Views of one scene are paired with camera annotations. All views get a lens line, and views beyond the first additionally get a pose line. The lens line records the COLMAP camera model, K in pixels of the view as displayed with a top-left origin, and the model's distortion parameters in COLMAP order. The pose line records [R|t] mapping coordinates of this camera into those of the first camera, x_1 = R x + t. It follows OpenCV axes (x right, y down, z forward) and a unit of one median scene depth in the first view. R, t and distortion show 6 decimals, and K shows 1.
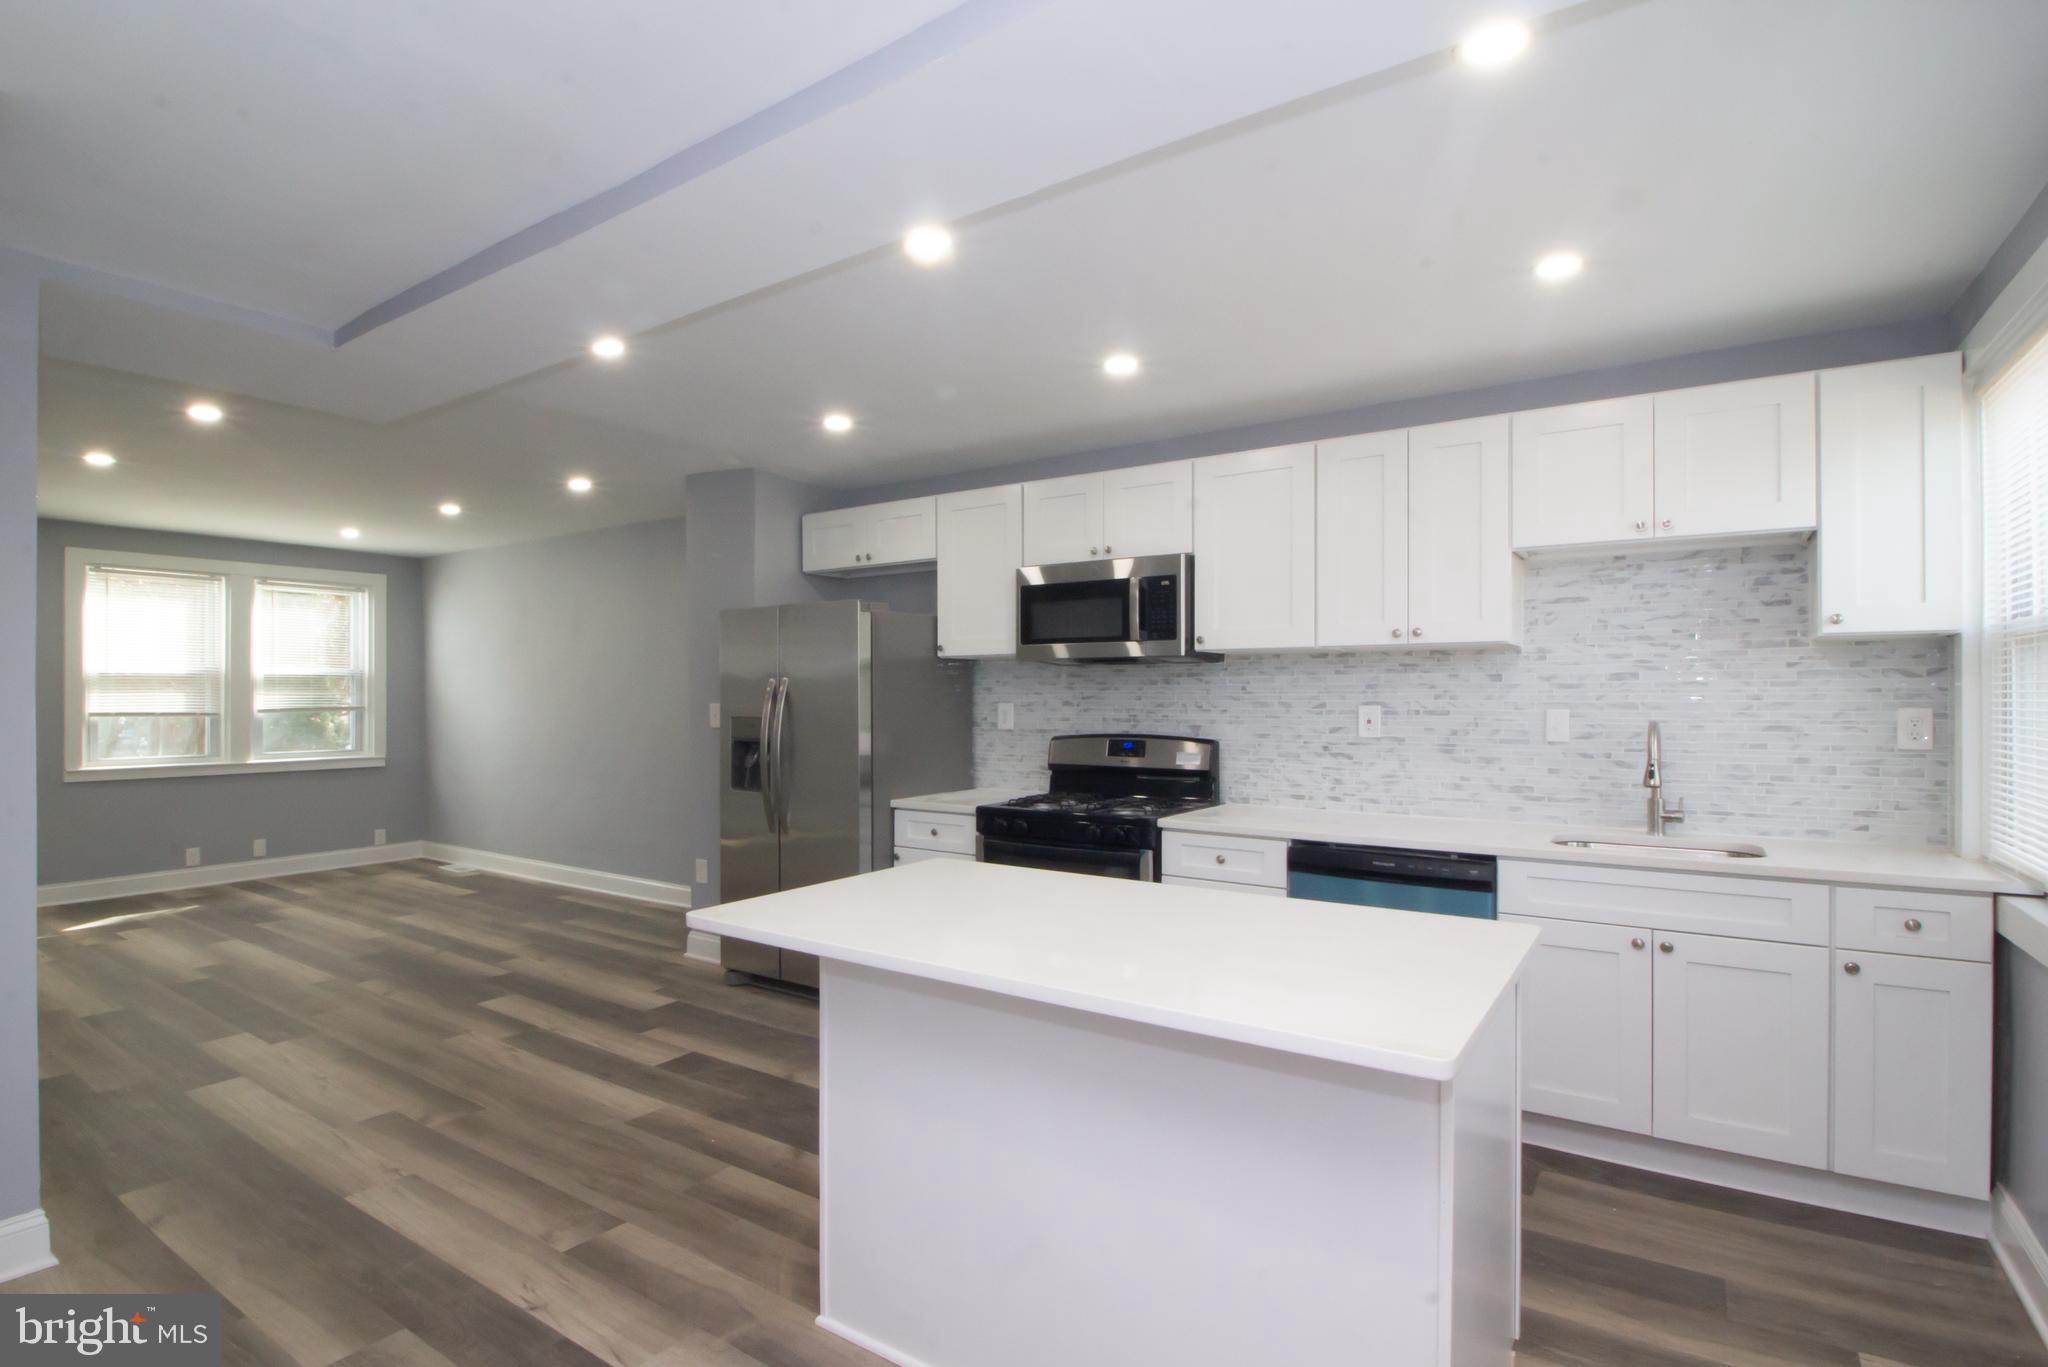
lens RADIAL K [[985.1, 0, 902.5], [0, 985.1, 691.0], [0, 0, 1]] dist [0.001199, -0.010703]
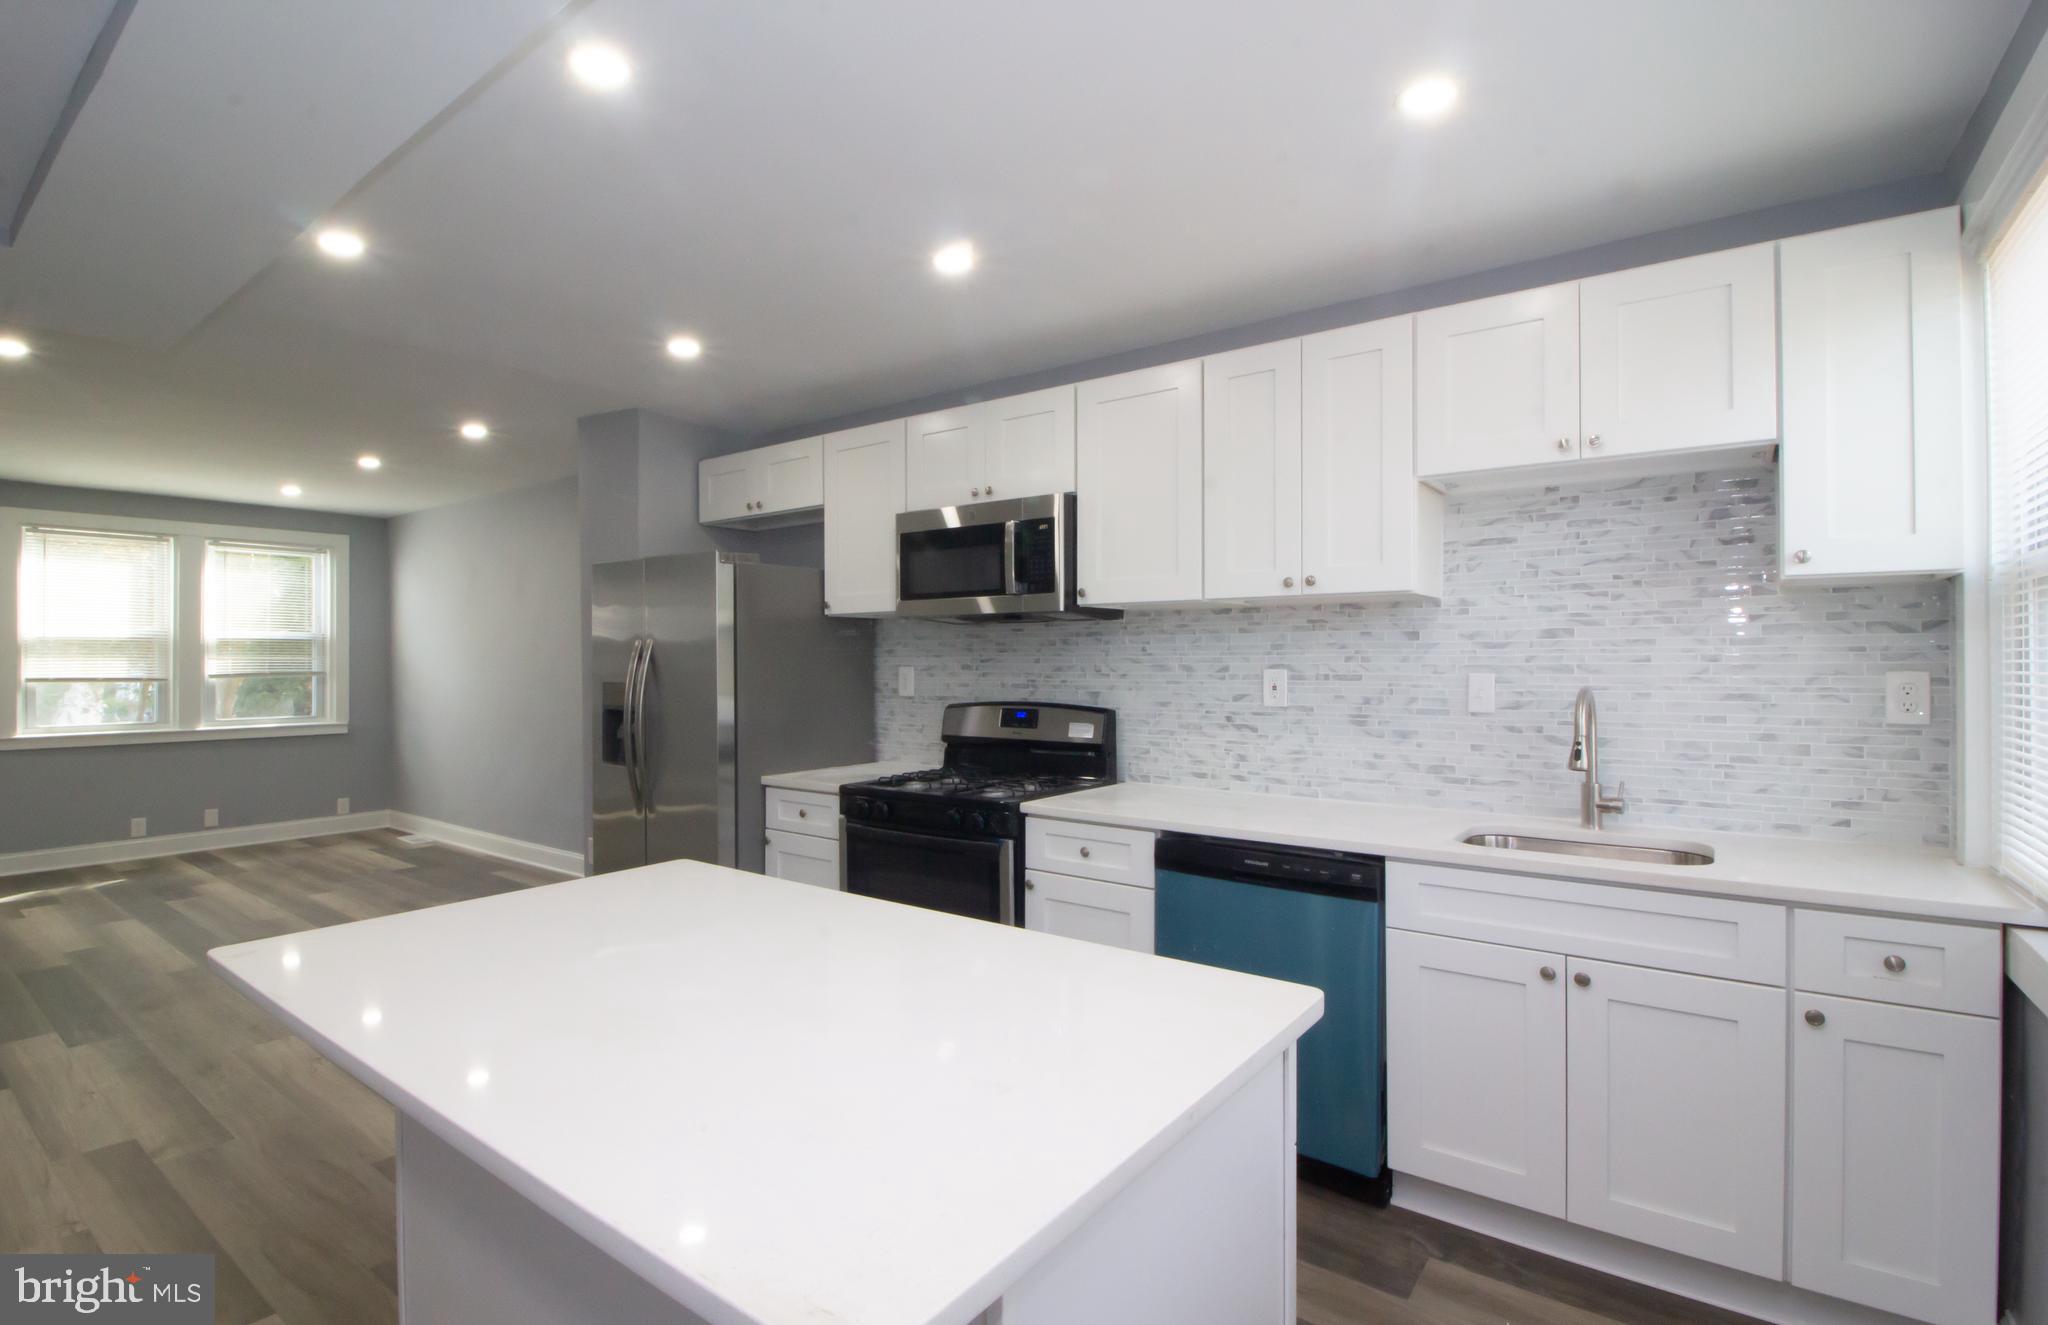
lens RADIAL K [[939.8, 0, 975.3], [0, 939.8, 653.0], [0, 0, 1]] dist [0.000246, -0.011316]
pose [[0.999966, -0.001696, -0.008107, 0.223362], [0.001675, 0.999995, -0.002598, 0.002526], [0.008111, 0.002584, 0.999964, 0.186052]]
